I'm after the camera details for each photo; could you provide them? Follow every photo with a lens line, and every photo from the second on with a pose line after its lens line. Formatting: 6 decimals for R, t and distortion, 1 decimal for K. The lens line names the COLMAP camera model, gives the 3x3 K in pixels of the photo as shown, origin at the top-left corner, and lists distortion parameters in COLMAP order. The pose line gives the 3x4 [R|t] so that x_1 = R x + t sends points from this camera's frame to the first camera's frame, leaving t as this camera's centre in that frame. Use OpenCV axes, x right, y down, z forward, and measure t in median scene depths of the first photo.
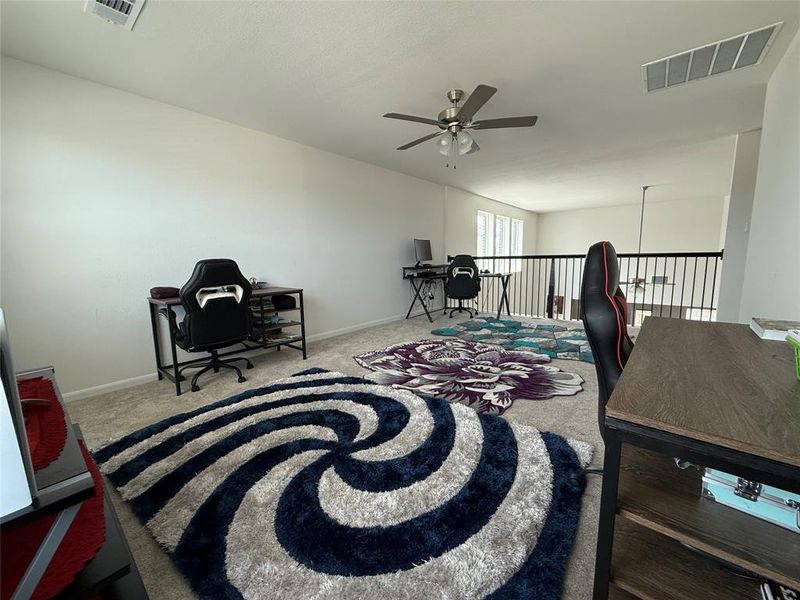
lens RADIAL K [[319.9, 0, 397.5], [0, 319.9, 301.6], [0, 0, 1]] dist [-0.000316, -0.000266]
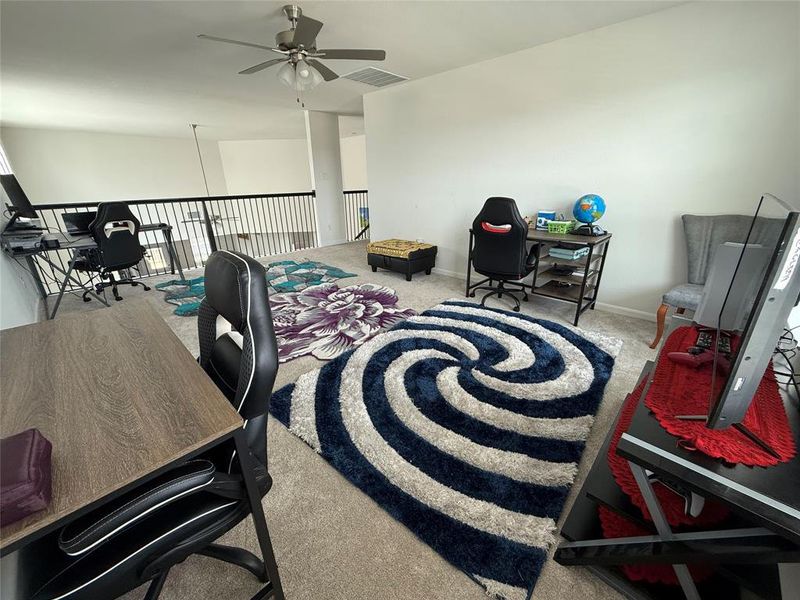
lens RADIAL K [[319.9, 0, 397.5], [0, 319.9, 301.6], [0, 0, 1]] dist [-0.000316, -0.000266]
pose [[0.069650, -0.341893, 0.937154, -0.787842], [0.148878, 0.932477, 0.329122, -0.149102], [-0.986400, 0.116598, 0.115848, 0.654442]]
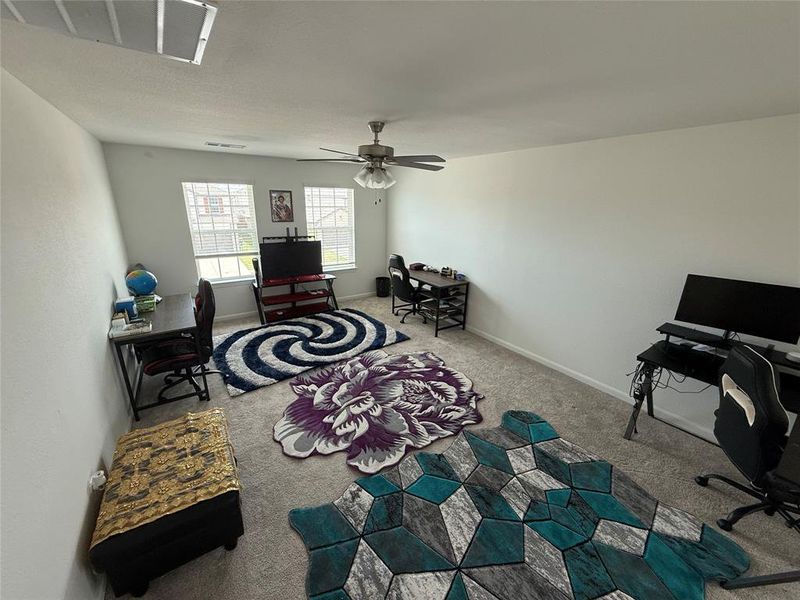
lens RADIAL K [[319.9, 0, 397.5], [0, 319.9, 301.6], [0, 0, 1]] dist [-0.000316, -0.000266]
pose [[-0.275984, 0.302774, -0.912228, 1.069461], [-0.145403, 0.925014, 0.351008, -0.462813], [0.950100, 0.229514, -0.211265, 1.254196]]
